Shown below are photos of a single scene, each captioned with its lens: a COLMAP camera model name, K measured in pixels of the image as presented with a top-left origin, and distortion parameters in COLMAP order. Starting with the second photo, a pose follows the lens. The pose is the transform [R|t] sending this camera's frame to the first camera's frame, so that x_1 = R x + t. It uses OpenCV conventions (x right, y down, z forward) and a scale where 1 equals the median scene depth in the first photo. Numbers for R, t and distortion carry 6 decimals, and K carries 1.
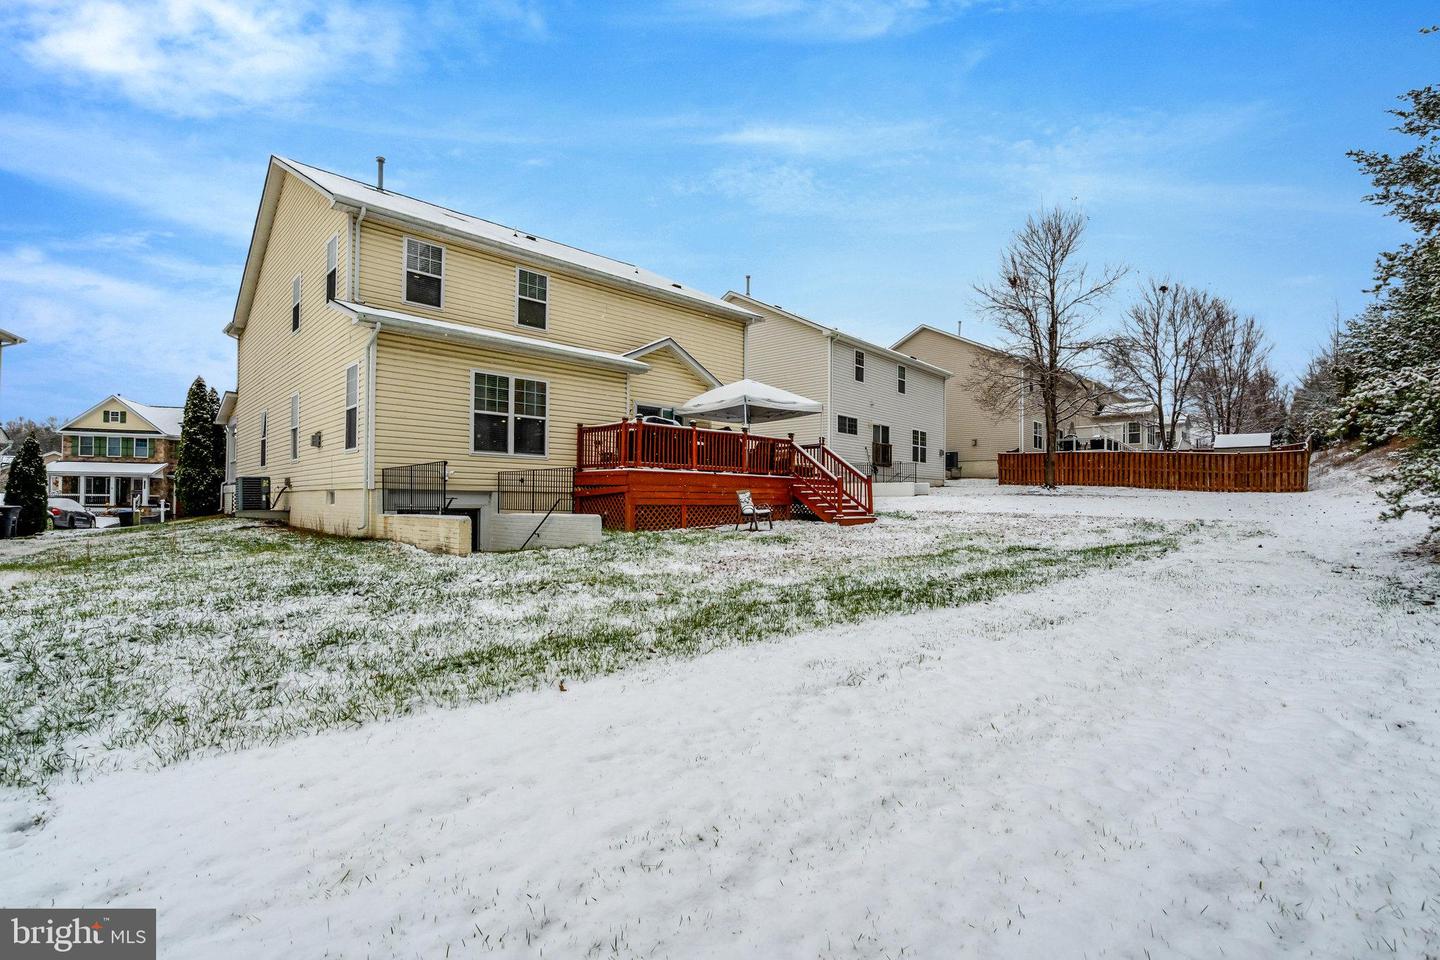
lens RADIAL K [[685.4, 0, 711.9], [0, 685.4, 493.0], [0, 0, 1]] dist [-0.001358, 0.000439]
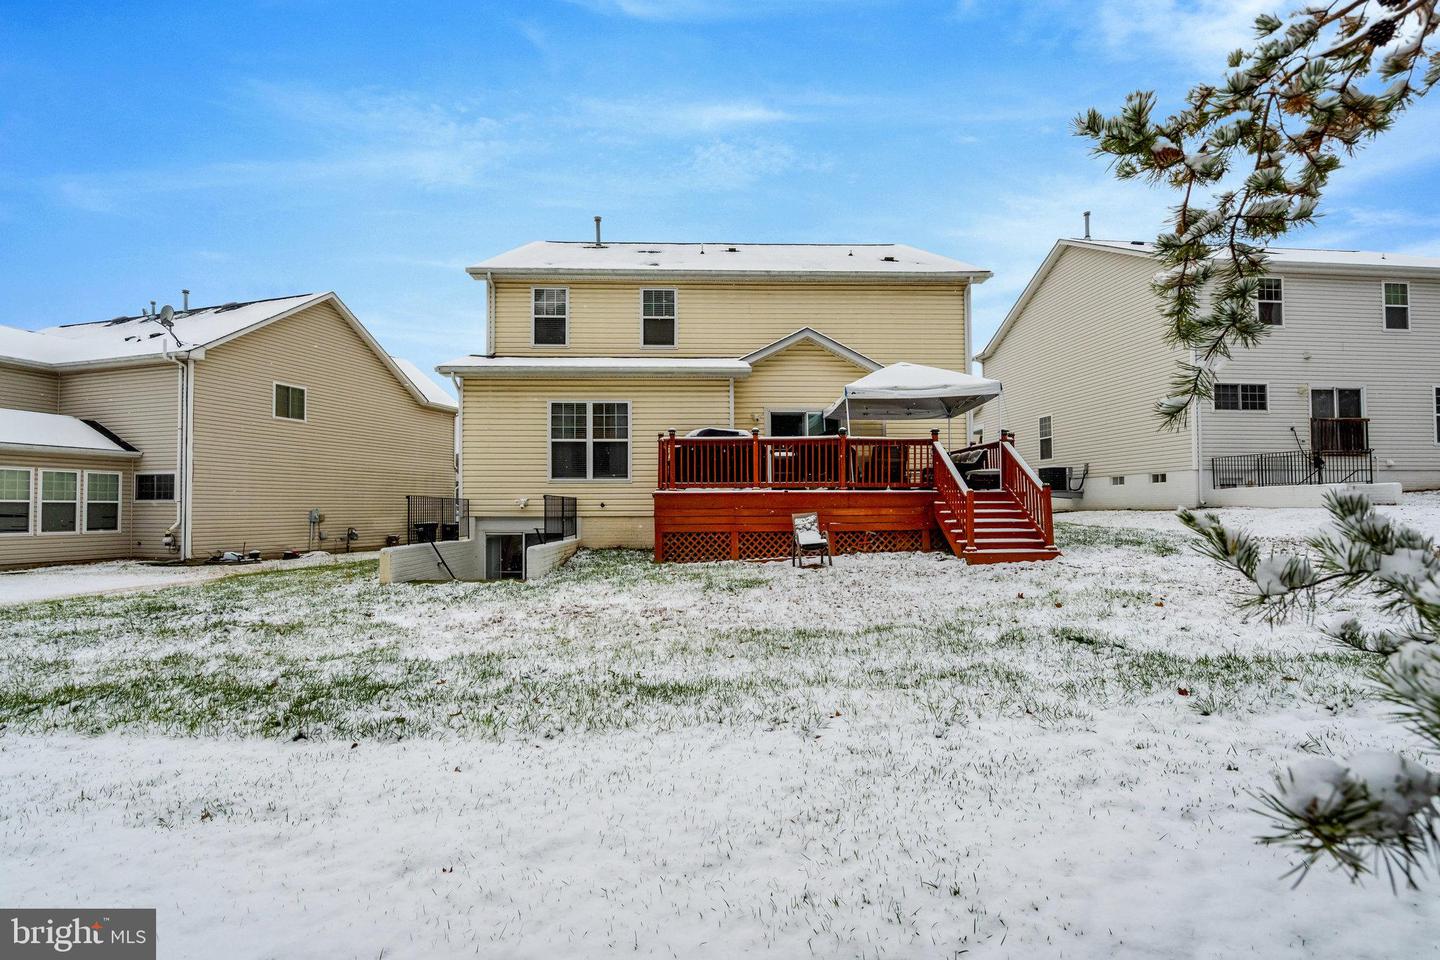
lens RADIAL K [[685.4, 0, 707.0], [0, 685.4, 475.1], [0, 0, 1]] dist [-0.001358, 0.000439]
pose [[0.740199, -0.045380, -0.670854, 0.480589], [0.020198, 0.998770, -0.045276, -0.013732], [0.672084, 0.019963, 0.740206, 0.363137]]
